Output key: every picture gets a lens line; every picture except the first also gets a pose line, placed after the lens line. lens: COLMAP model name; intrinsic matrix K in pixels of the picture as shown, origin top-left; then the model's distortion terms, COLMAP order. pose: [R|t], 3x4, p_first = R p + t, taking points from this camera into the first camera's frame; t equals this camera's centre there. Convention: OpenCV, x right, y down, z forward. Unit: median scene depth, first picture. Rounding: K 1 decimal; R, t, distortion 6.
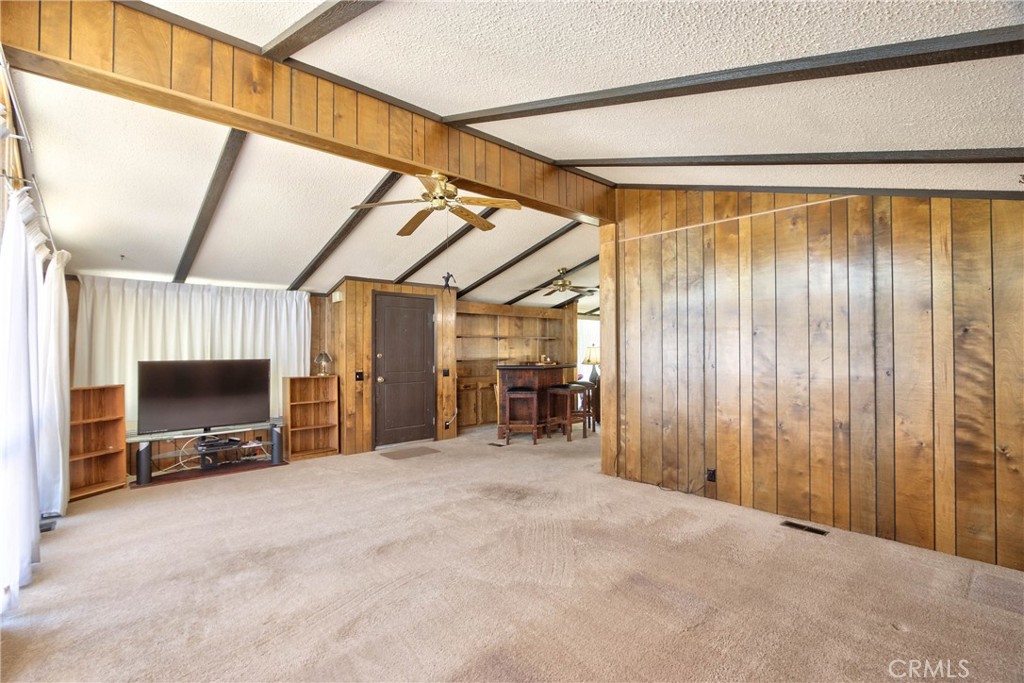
lens RADIAL K [[457.5, 0, 512.0], [0, 457.5, 341.5], [0, 0, 1]] dist [-0.014406, 0.000408]
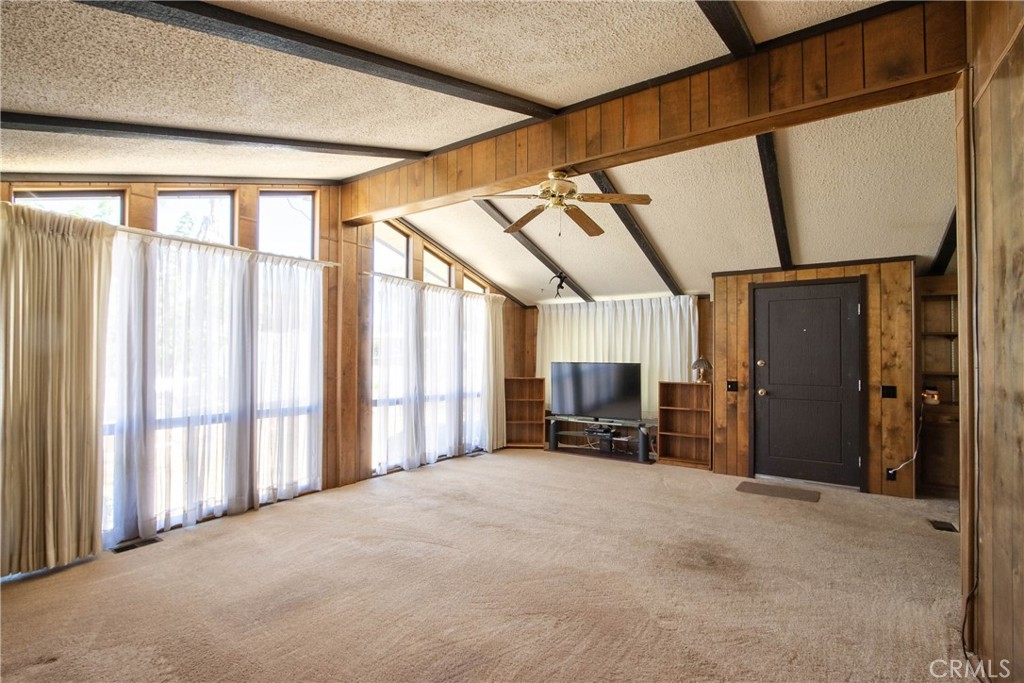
lens RADIAL K [[475.6, 0, 488.2], [0, 475.6, 344.6], [0, 0, 1]] dist [-0.020392, 0.000317]
pose [[0.233314, -0.015652, -0.972276, 0.484829], [0.008217, 0.999866, -0.014124, 0.007628], [0.972367, -0.004694, 0.233411, 0.394151]]
